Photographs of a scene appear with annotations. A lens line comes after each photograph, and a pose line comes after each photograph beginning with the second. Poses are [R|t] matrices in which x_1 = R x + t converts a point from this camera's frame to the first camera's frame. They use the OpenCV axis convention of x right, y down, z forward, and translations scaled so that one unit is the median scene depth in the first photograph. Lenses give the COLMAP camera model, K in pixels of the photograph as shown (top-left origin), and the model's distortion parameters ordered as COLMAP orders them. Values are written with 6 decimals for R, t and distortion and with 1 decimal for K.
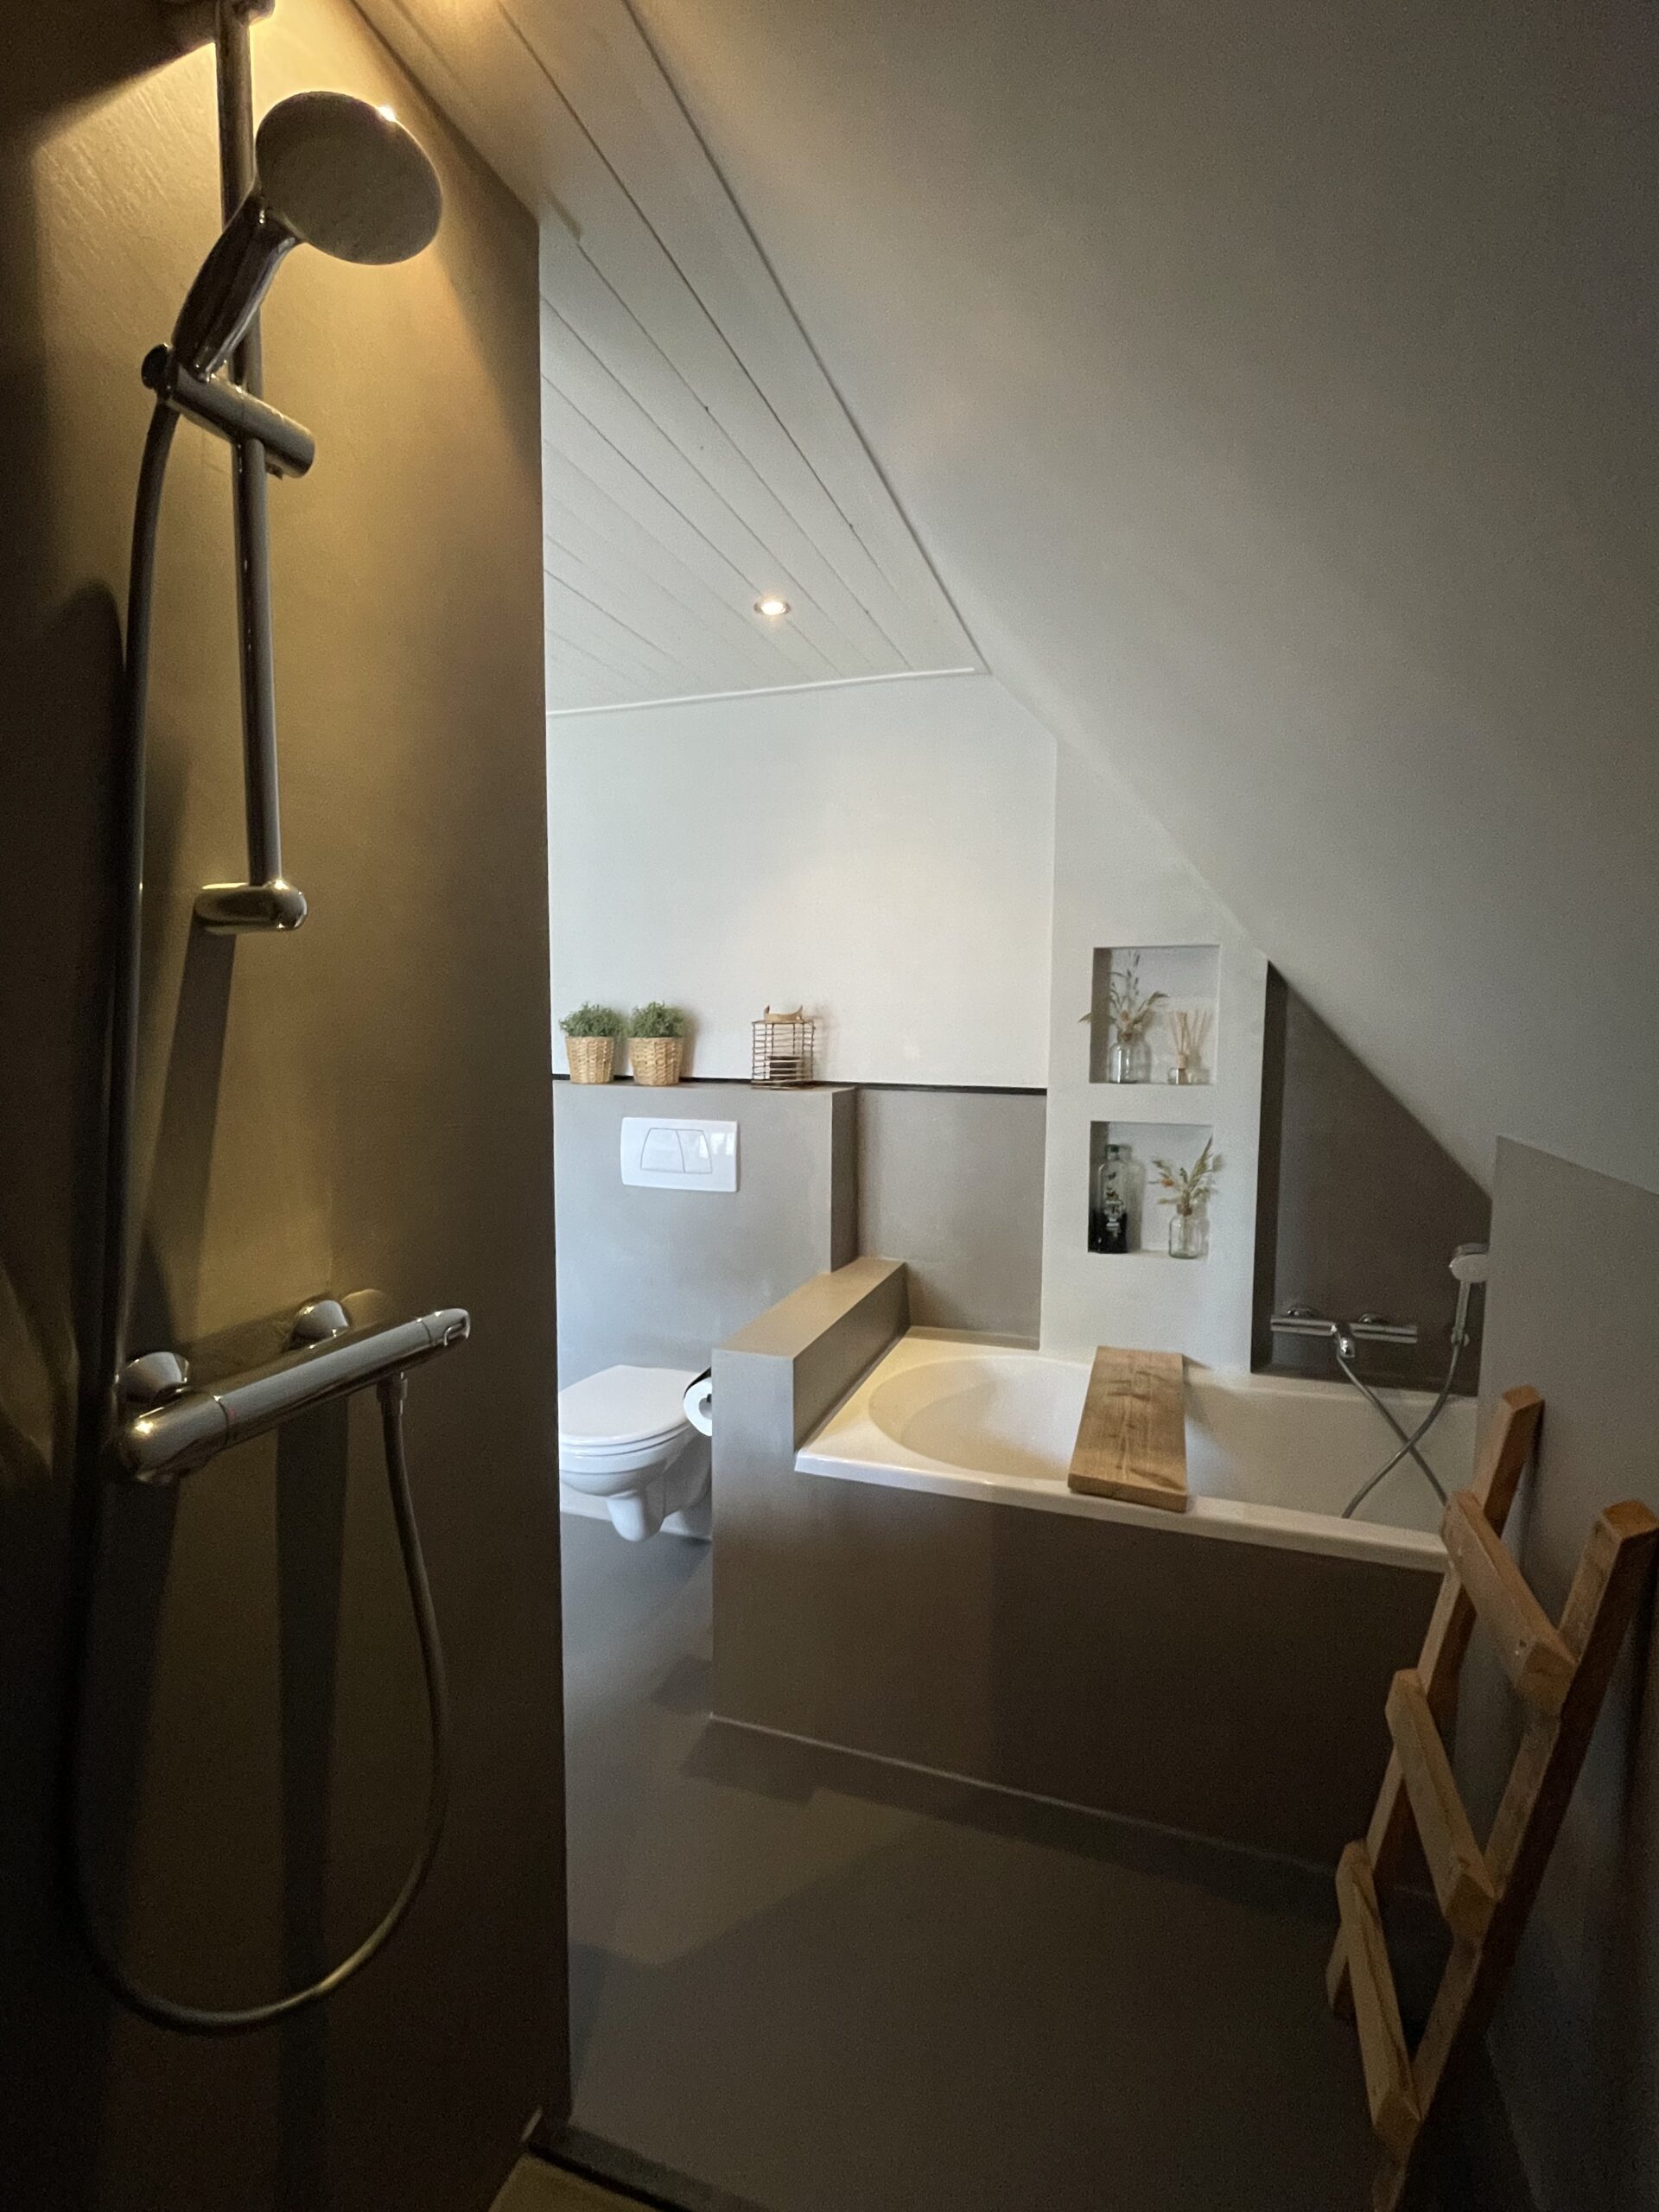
lens RADIAL K [[1002.3, 0, 829.5], [0, 1002.3, 1106.0], [0, 0, 1]] dist [-0.000286, -0.000049]
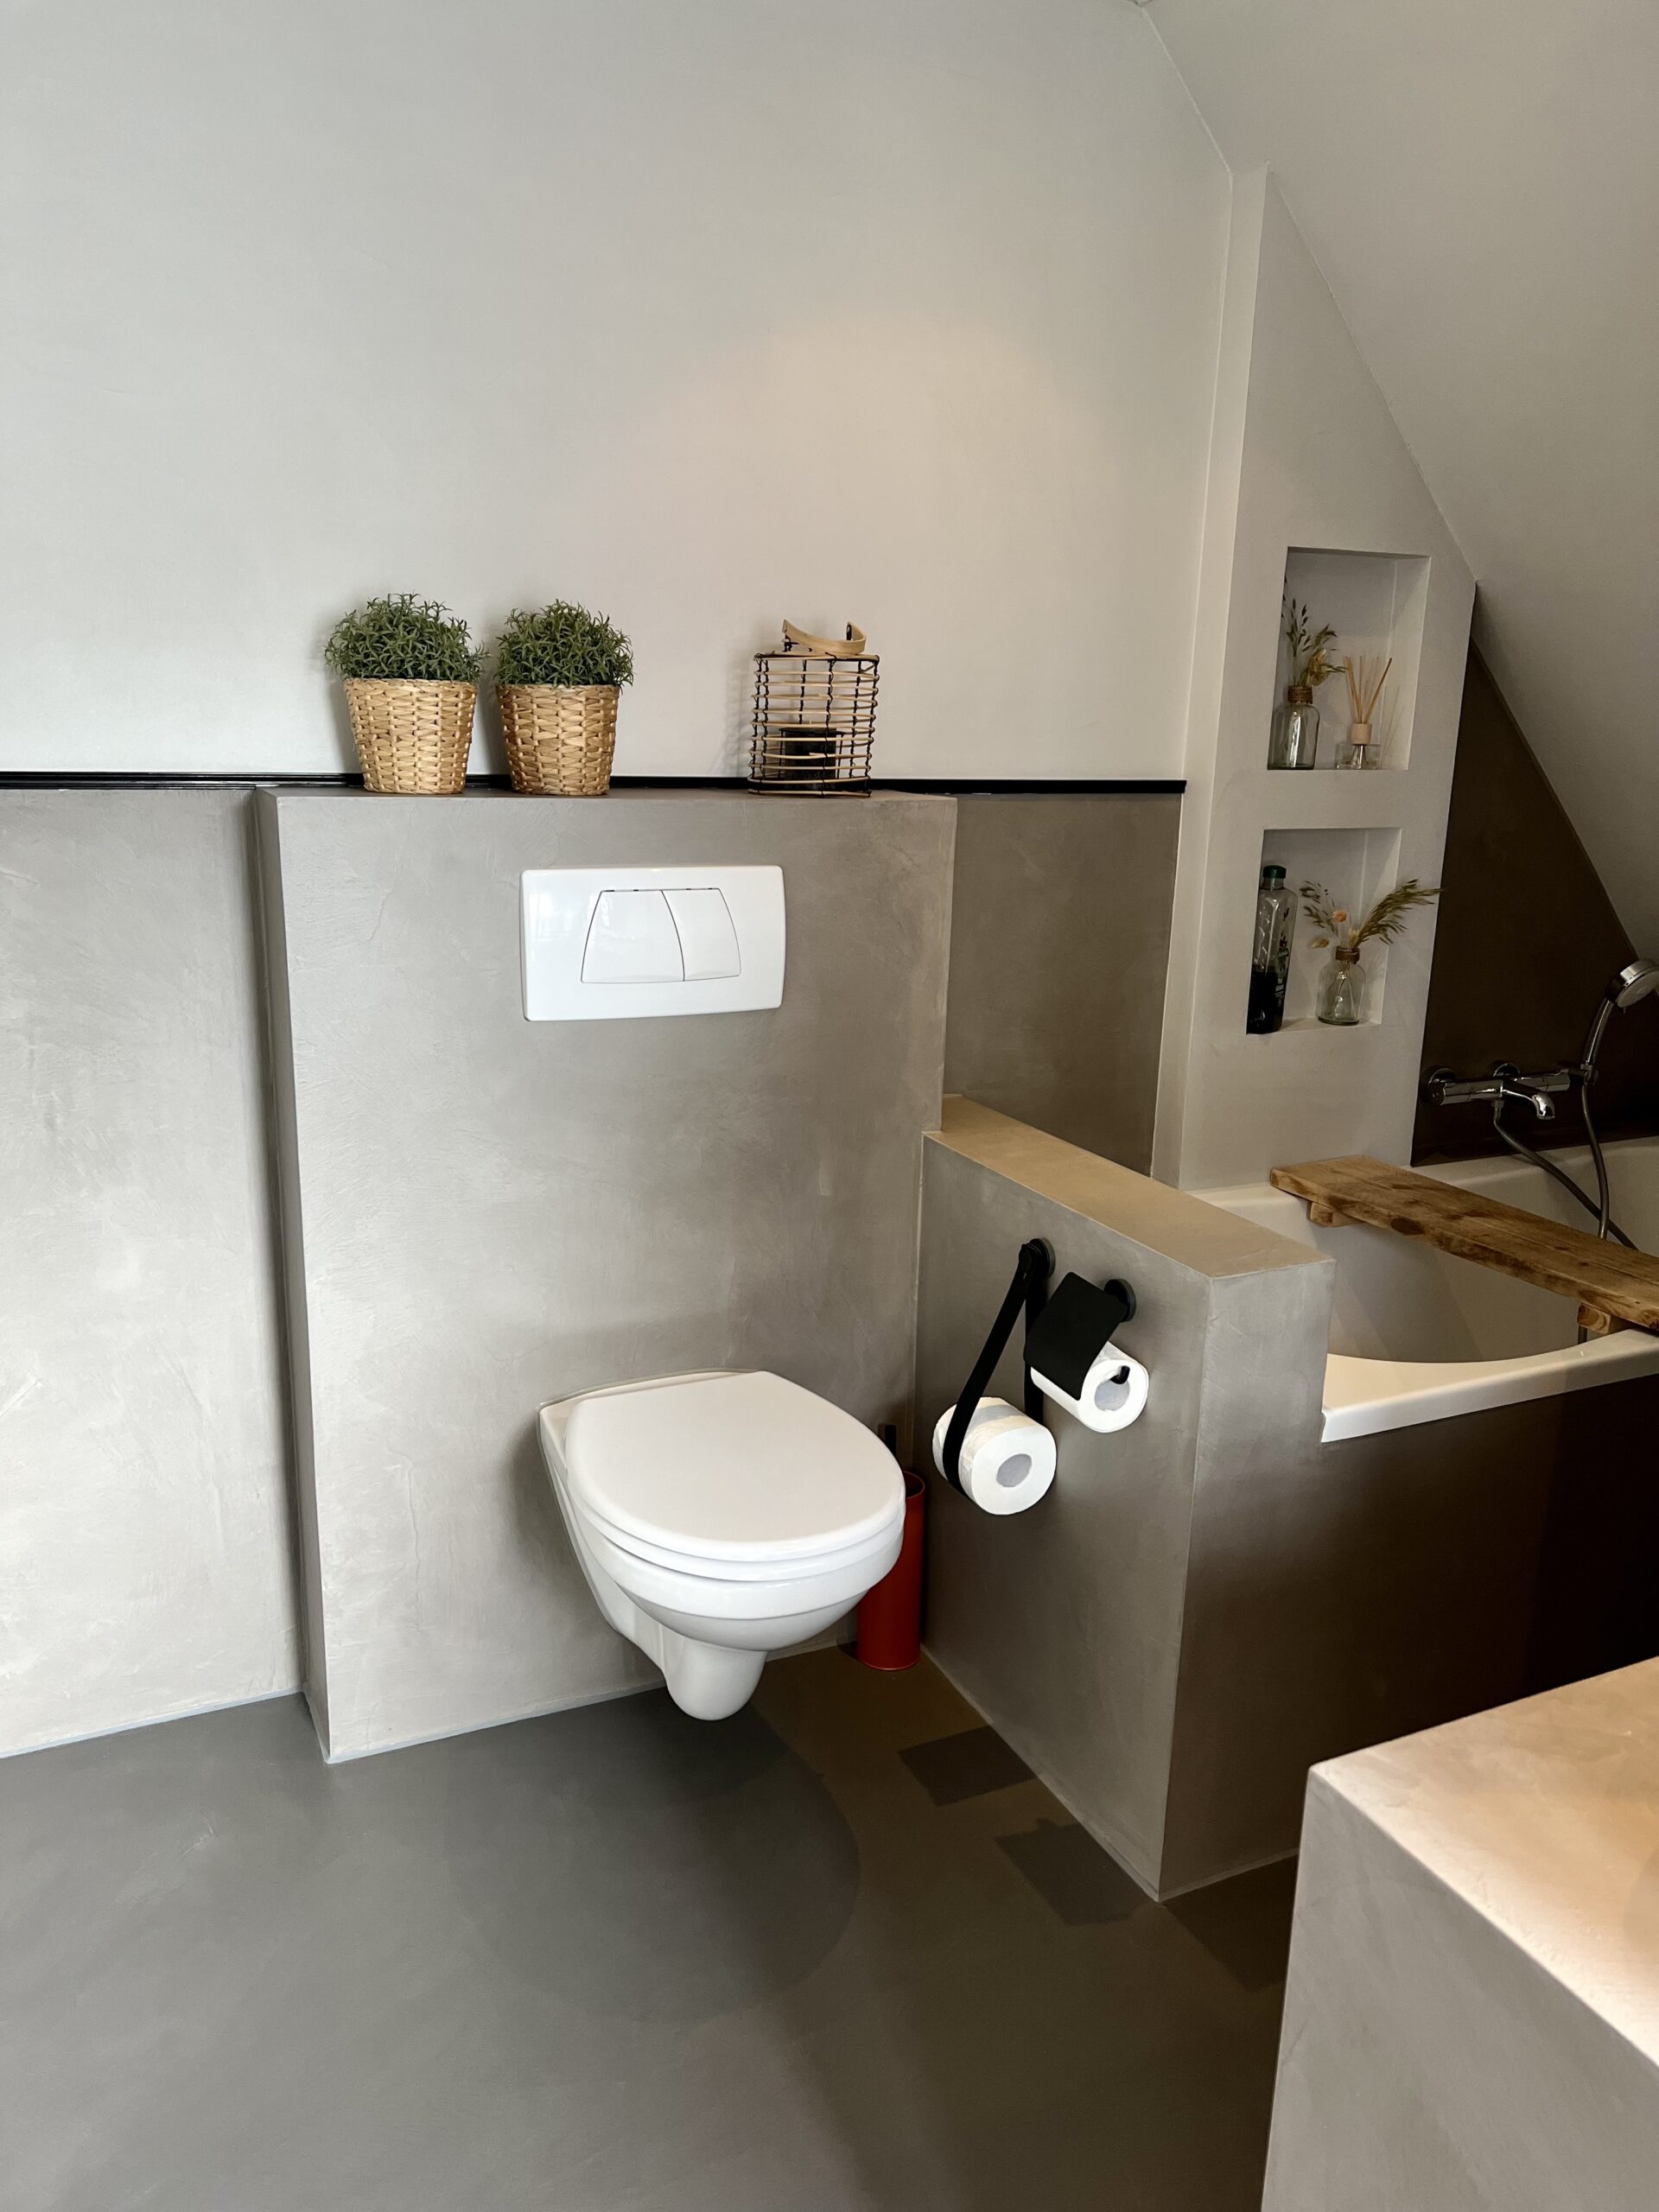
lens RADIAL K [[1642.2, 0, 829.5], [0, 1642.2, 1106.0], [0, 0, 1]] dist [0.007473, 0.001307]
pose [[0.721515, -0.152754, 0.675339, -0.680385], [0.043728, 0.983467, 0.175731, -0.008419], [-0.691016, -0.097261, 0.716266, 0.419560]]
